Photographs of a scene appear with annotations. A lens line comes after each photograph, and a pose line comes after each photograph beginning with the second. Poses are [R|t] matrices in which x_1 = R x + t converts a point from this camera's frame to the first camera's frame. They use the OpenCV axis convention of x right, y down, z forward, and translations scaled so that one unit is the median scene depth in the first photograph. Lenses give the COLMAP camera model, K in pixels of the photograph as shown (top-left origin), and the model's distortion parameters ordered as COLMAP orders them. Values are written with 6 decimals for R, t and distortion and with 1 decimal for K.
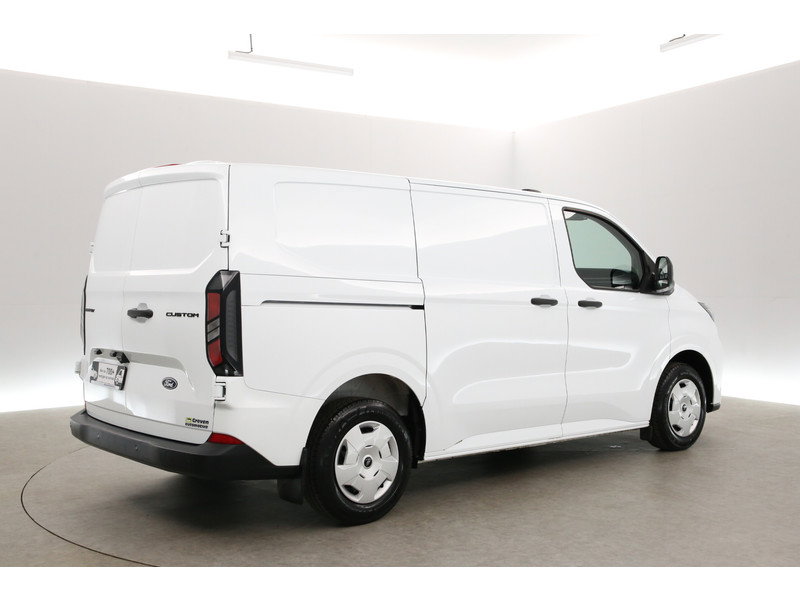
lens RADIAL K [[894.2, 0, 400.0], [0, 894.2, 300.0], [0, 0, 1]] dist [0.010250, 0.014027]
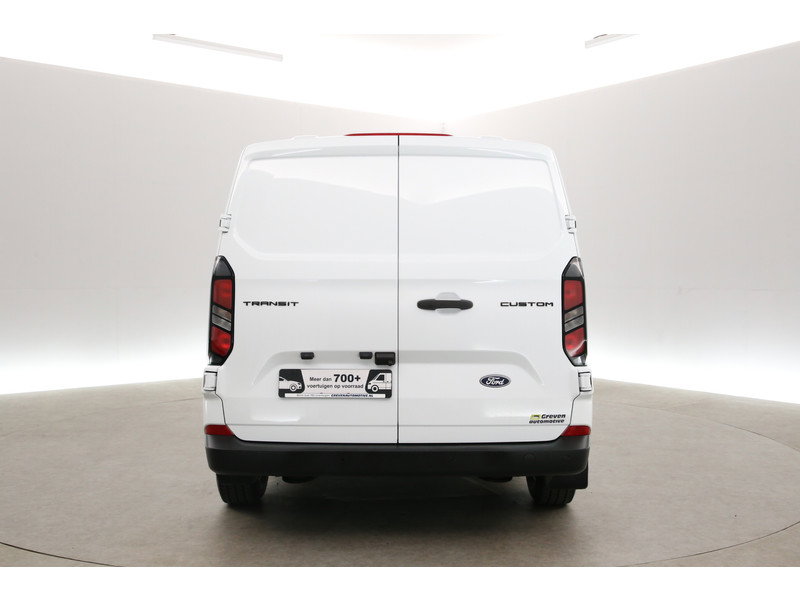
lens RADIAL K [[909.2, 0, 400.0], [0, 909.2, 300.0], [0, 0, 1]] dist [-0.008937, -0.010510]
pose [[0.988806, -0.006906, 0.149045, -0.244430], [0.005888, 0.999956, 0.007268, 0.002047], [-0.149088, -0.006309, 0.988804, 0.030048]]
